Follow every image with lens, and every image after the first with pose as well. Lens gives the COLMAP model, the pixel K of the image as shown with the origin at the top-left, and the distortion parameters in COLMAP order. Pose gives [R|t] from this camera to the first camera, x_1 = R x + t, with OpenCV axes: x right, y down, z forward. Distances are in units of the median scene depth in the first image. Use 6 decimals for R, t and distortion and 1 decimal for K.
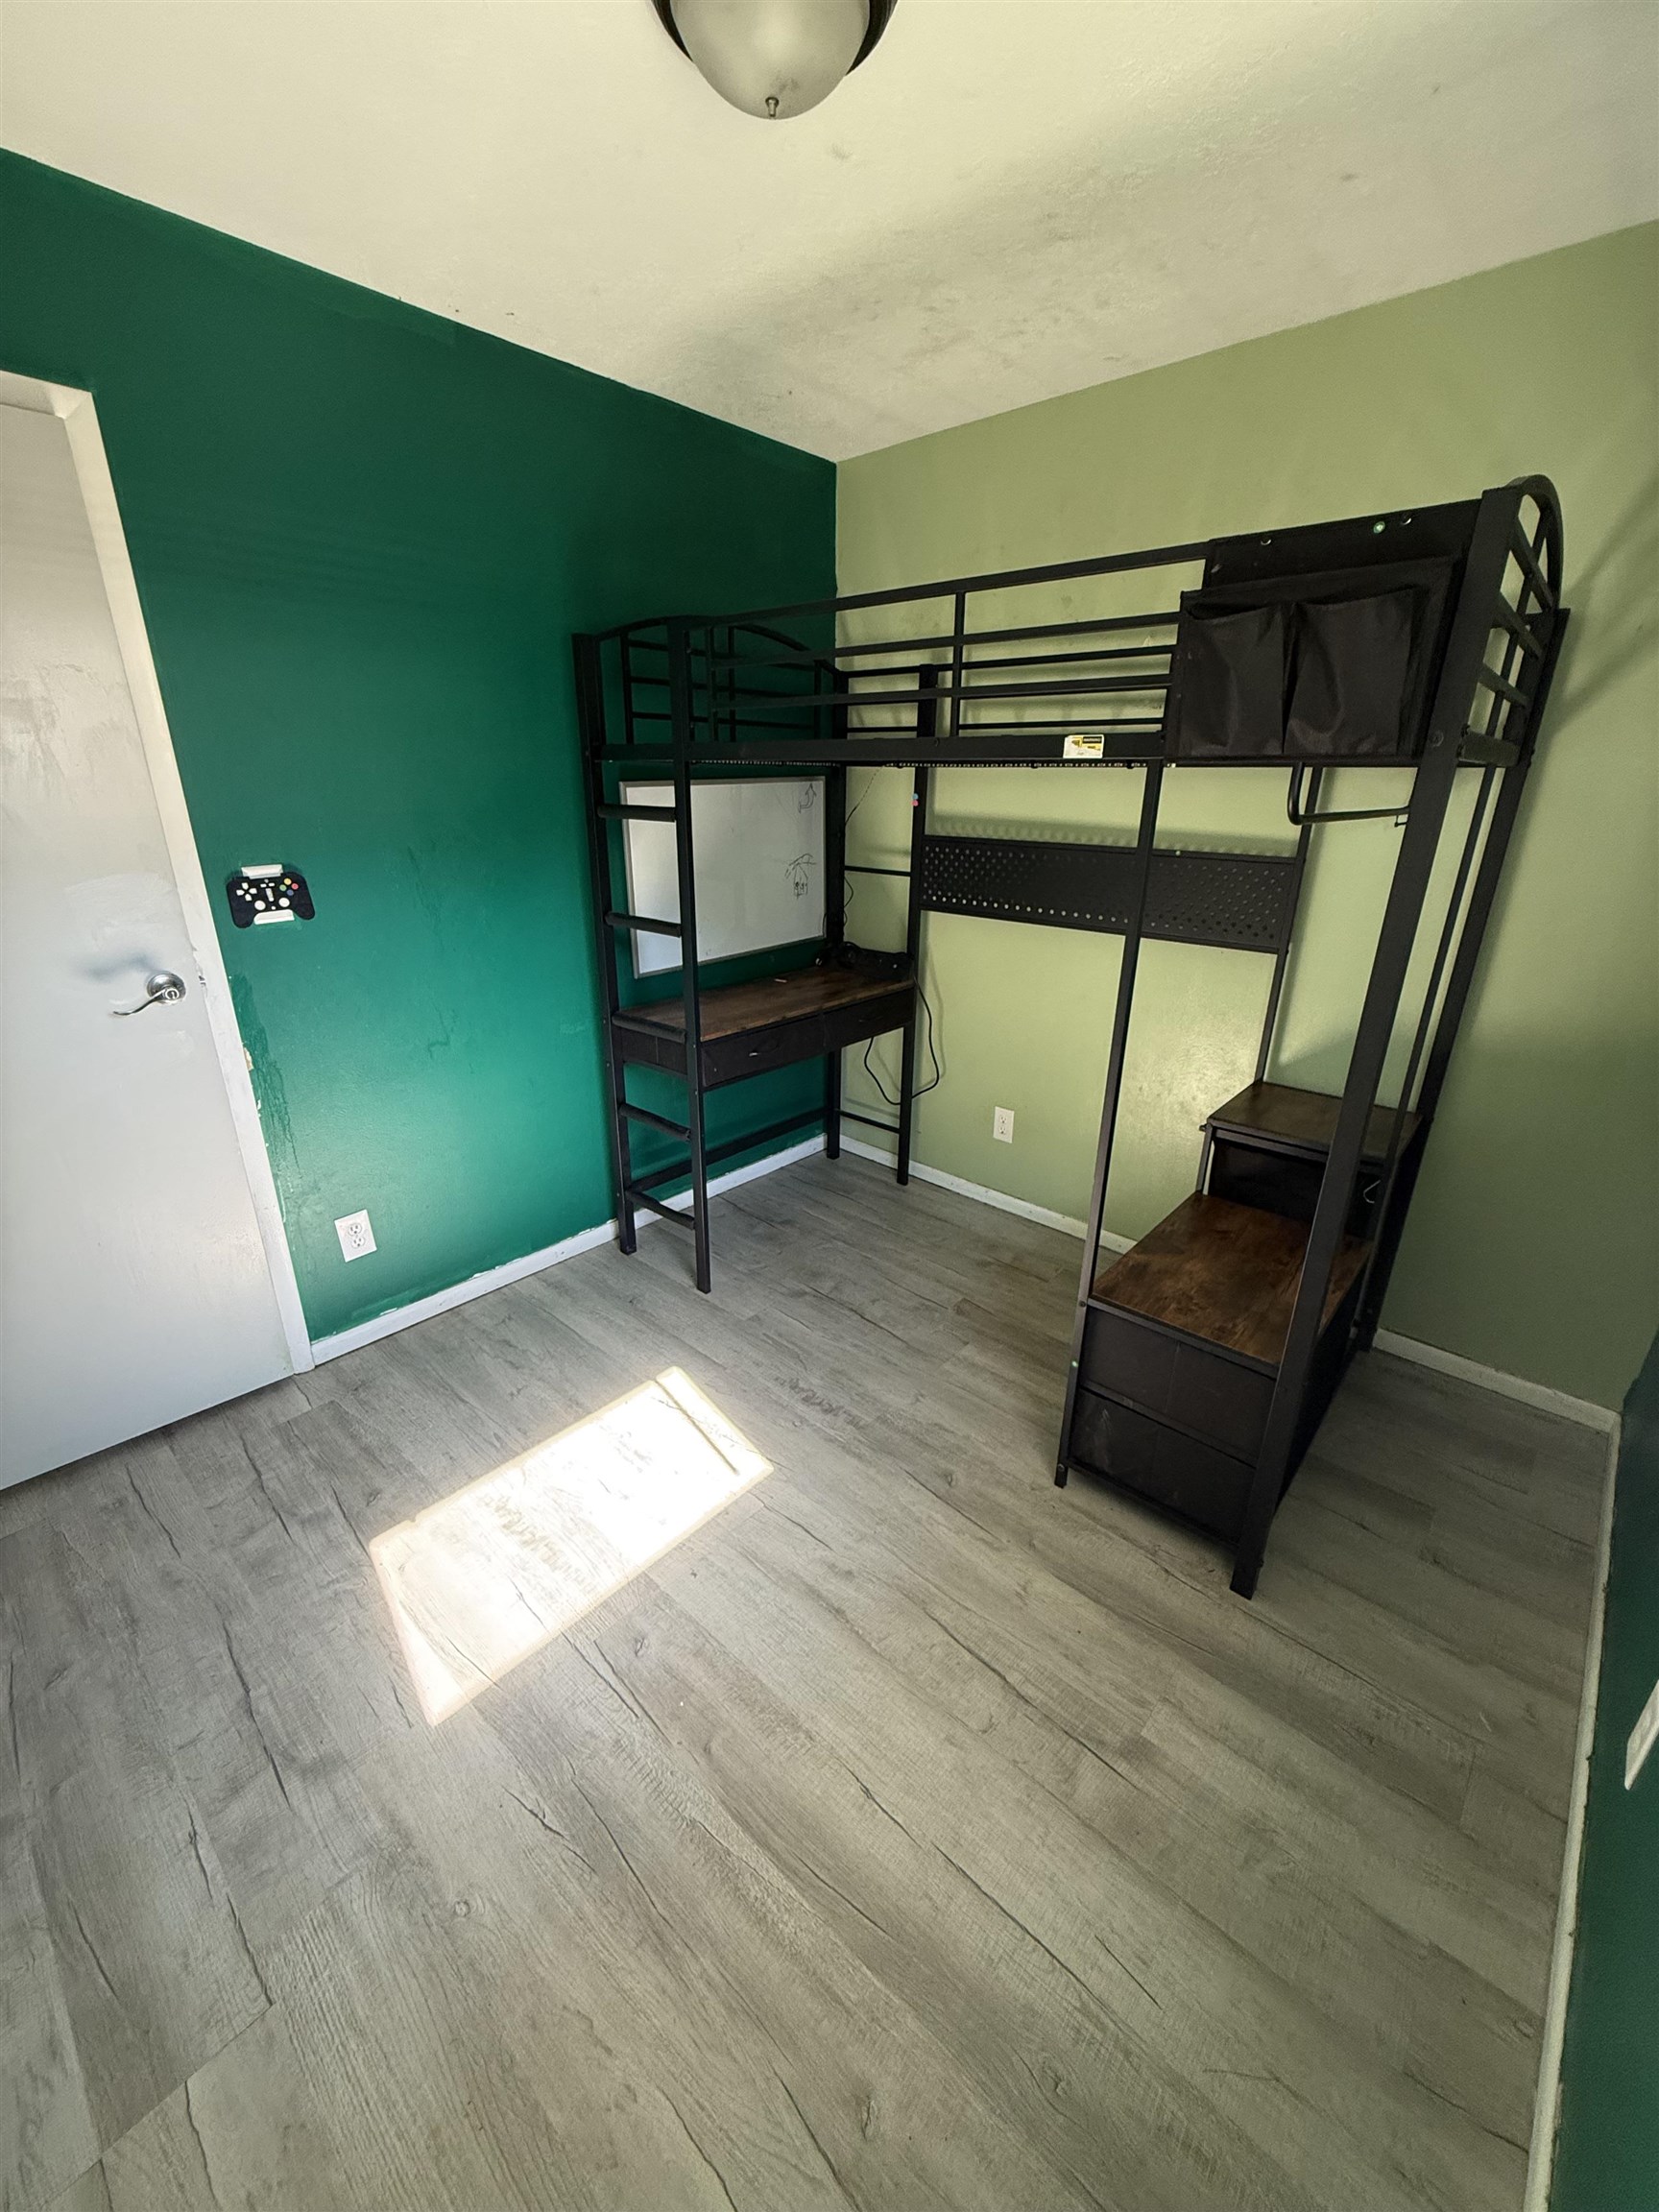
lens RADIAL K [[881.8, 0, 833.7], [0, 881.8, 1108.8], [0, 0, 1]] dist [0.001533, 0.000457]
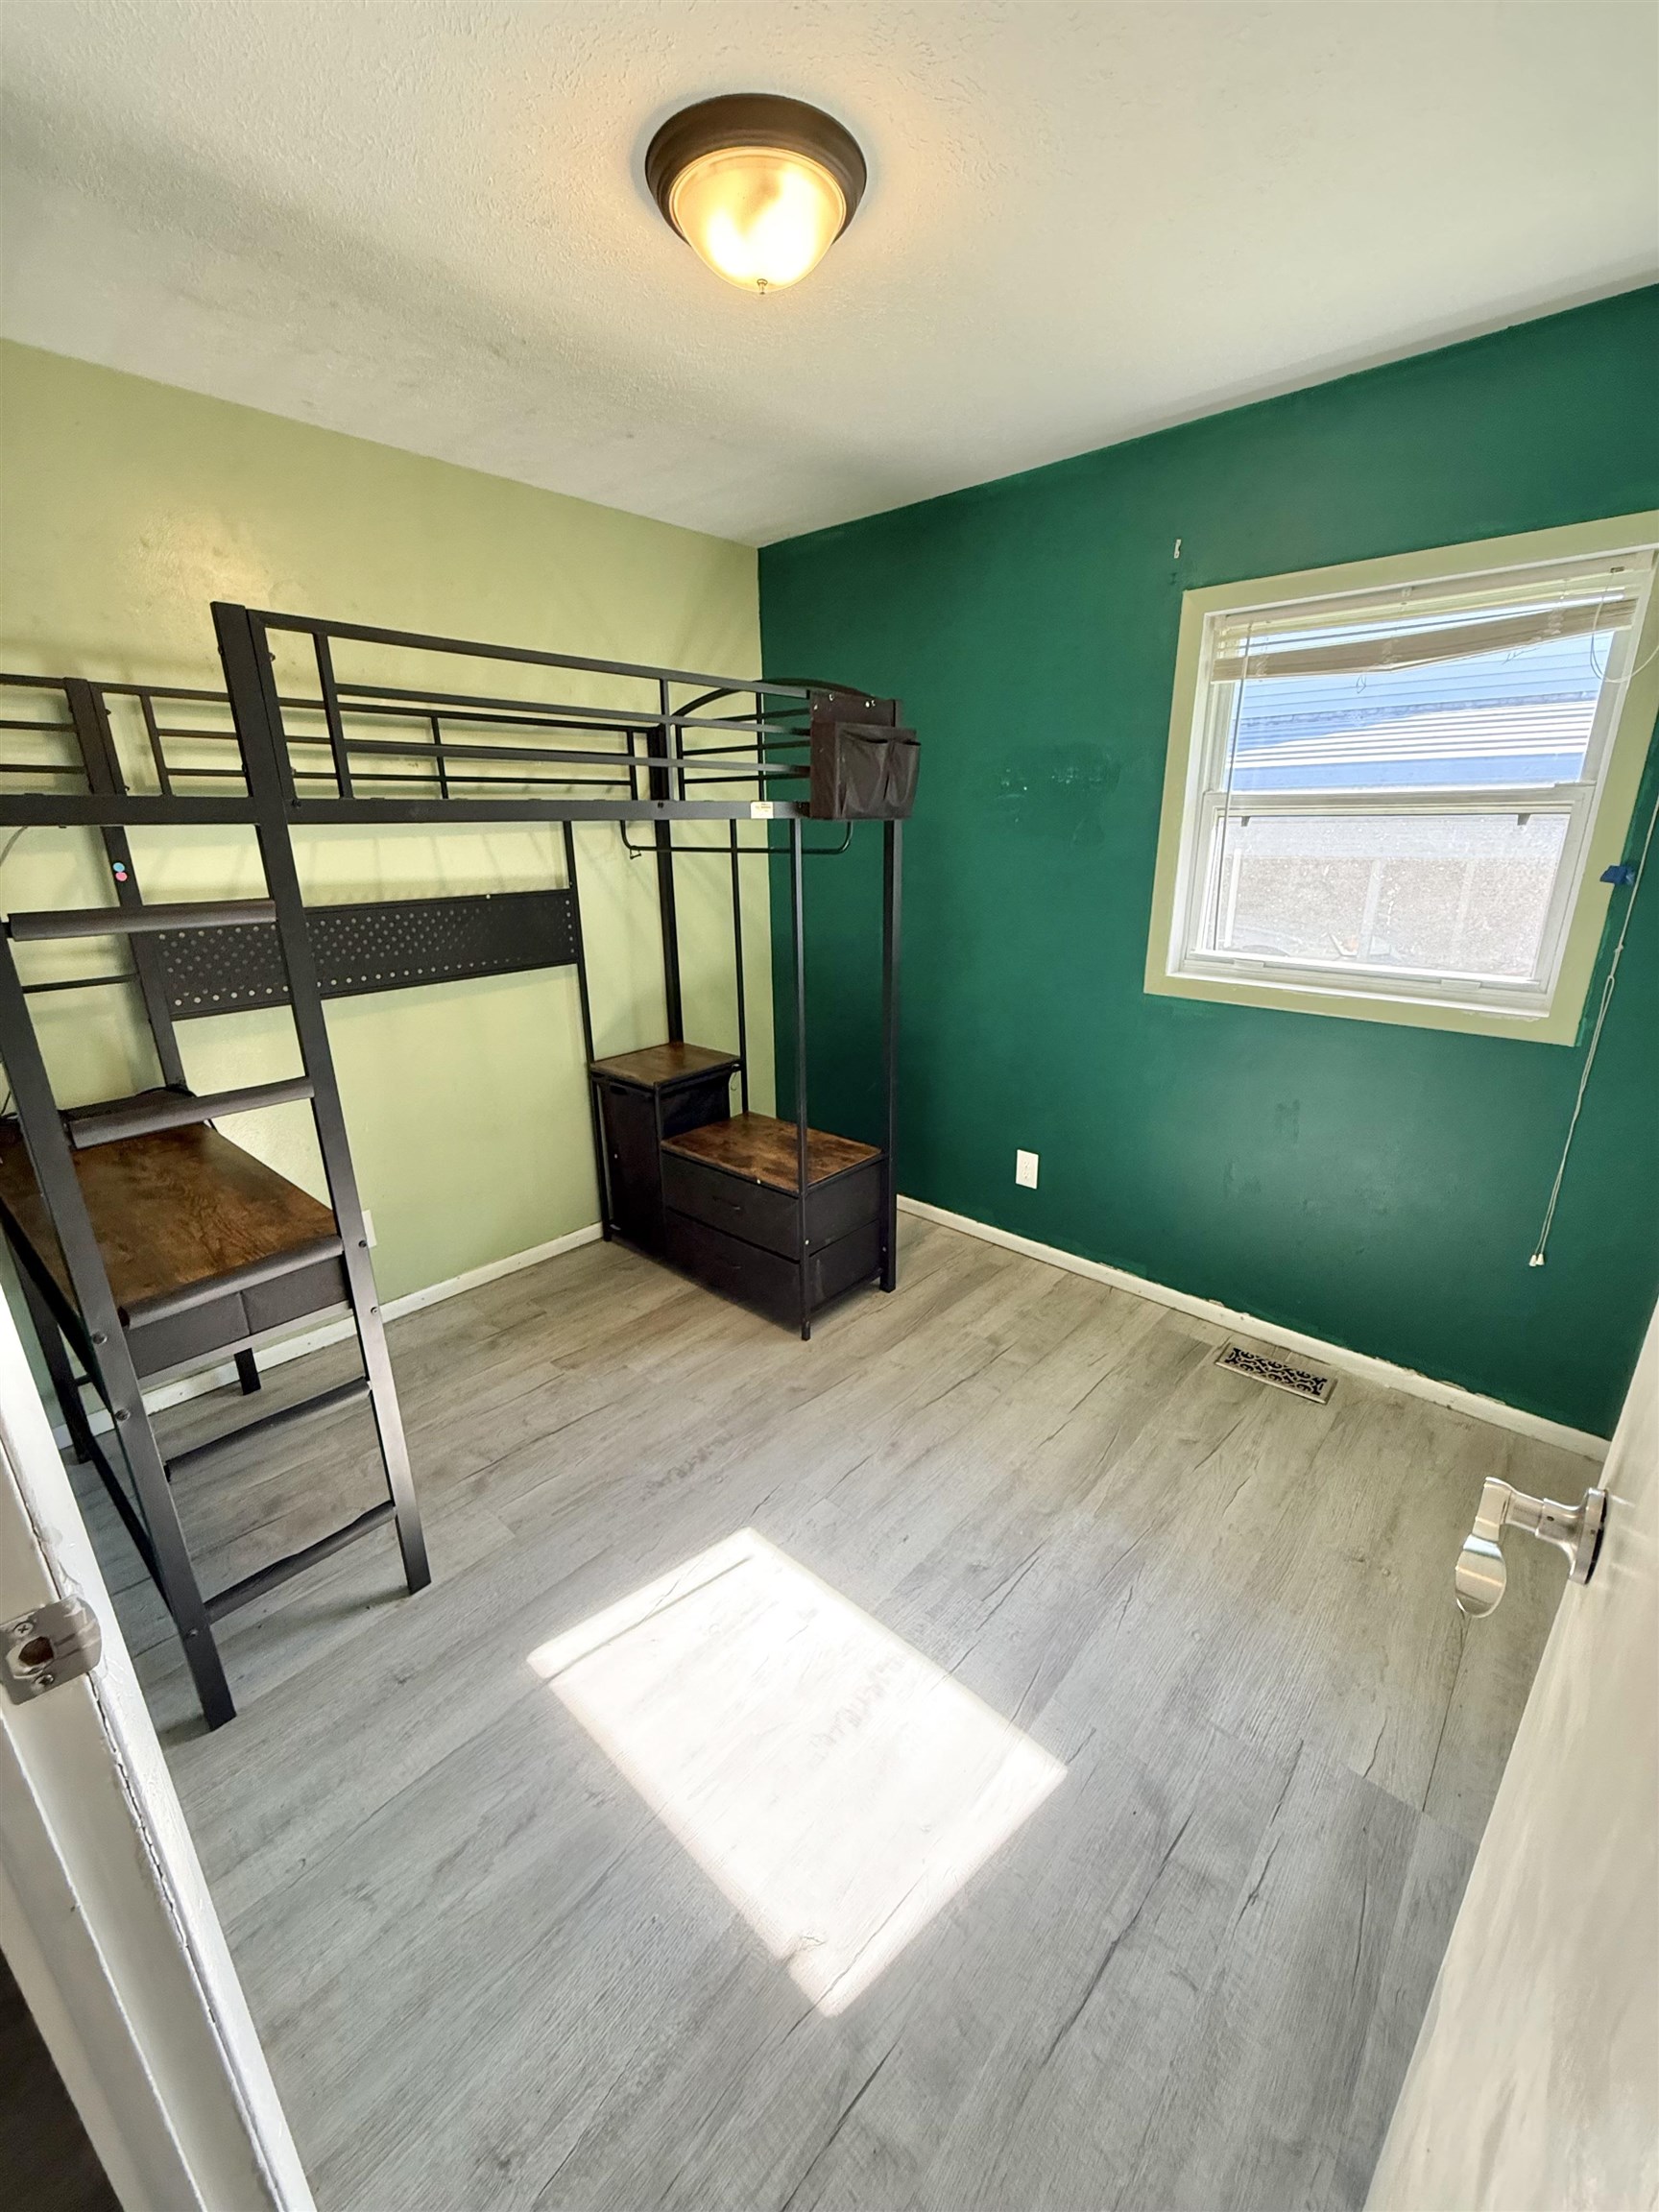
lens RADIAL K [[881.8, 0, 831.3], [0, 881.8, 1109.2], [0, 0, 1]] dist [0.001533, 0.000457]
pose [[-0.000025, -0.323811, 0.946122, -1.030789], [0.362473, 0.881777, 0.301798, -0.319499], [-0.931994, 0.342951, 0.117351, 0.764686]]
